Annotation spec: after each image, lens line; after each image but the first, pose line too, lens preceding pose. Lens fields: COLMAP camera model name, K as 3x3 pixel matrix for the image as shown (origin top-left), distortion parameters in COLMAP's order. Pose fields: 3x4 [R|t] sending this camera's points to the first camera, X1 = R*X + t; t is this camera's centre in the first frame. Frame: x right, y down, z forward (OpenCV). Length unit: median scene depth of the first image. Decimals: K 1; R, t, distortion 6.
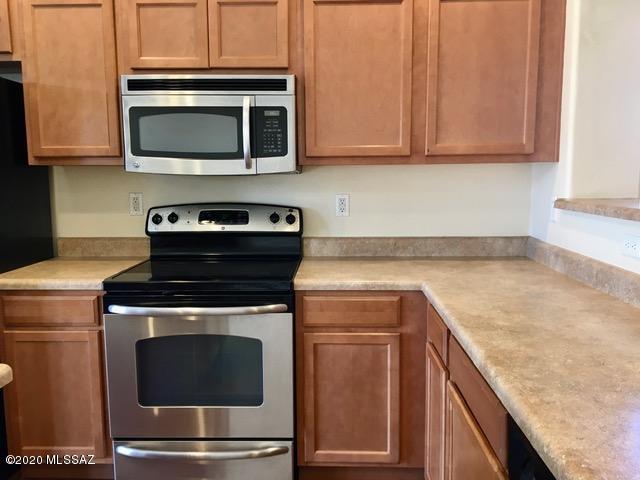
lens RADIAL K [[540.9, 0, 321.0], [0, 540.9, 239.1], [0, 0, 1]] dist [0.073369, -0.096967]
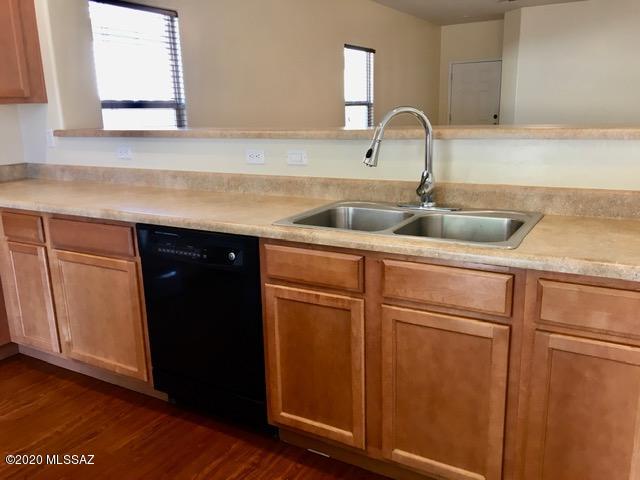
lens RADIAL K [[540.9, 0, 323.0], [0, 540.9, 244.0], [0, 0, 1]] dist [0.073369, -0.096967]
pose [[0.472273, -0.215138, 0.854794, -0.508634], [0.133751, 0.976019, 0.171751, 0.063046], [-0.871245, 0.033216, 0.489723, -0.281656]]
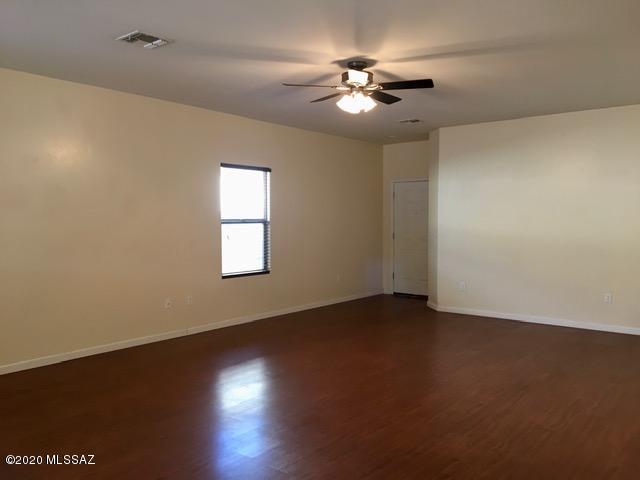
lens RADIAL K [[540.9, 0, 318.8], [0, 540.9, 241.3], [0, 0, 1]] dist [0.073369, -0.096967]
pose [[0.603248, -0.025726, 0.797139, 0.335858], [0.099125, 0.994148, -0.042931, 0.116609], [-0.791370, 0.104915, 0.602268, -1.097113]]
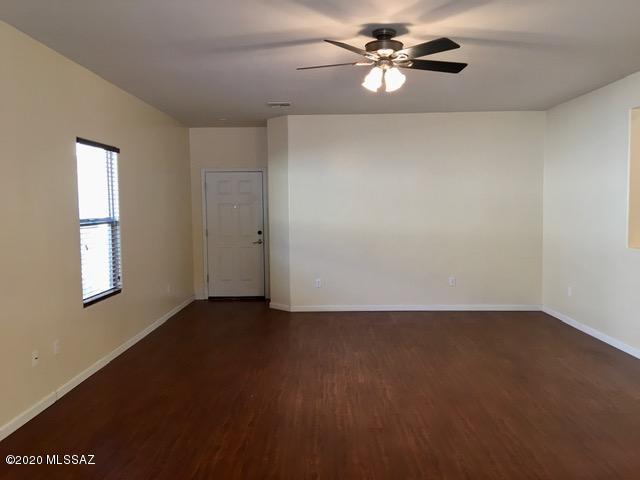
lens RADIAL K [[540.9, 0, 320.1], [0, 540.9, 240.4], [0, 0, 1]] dist [0.073369, -0.096967]
pose [[-0.021500, -0.055528, 0.998226, 0.335692], [0.140427, 0.988390, 0.058005, -0.102173], [-0.989858, 0.141425, -0.013453, 0.258744]]
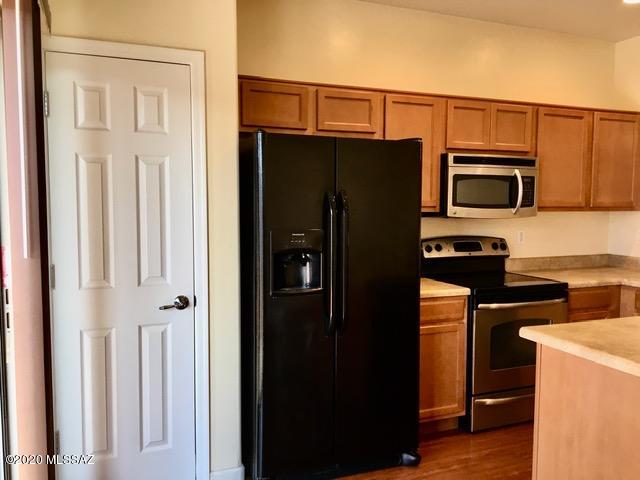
lens RADIAL K [[540.9, 0, 317.9], [0, 540.9, 239.6], [0, 0, 1]] dist [0.073369, -0.096967]
pose [[0.911676, -0.017966, 0.410516, -1.302130], [0.042486, 0.997811, -0.050683, -0.001343], [-0.408707, 0.063647, 0.910444, -0.198376]]
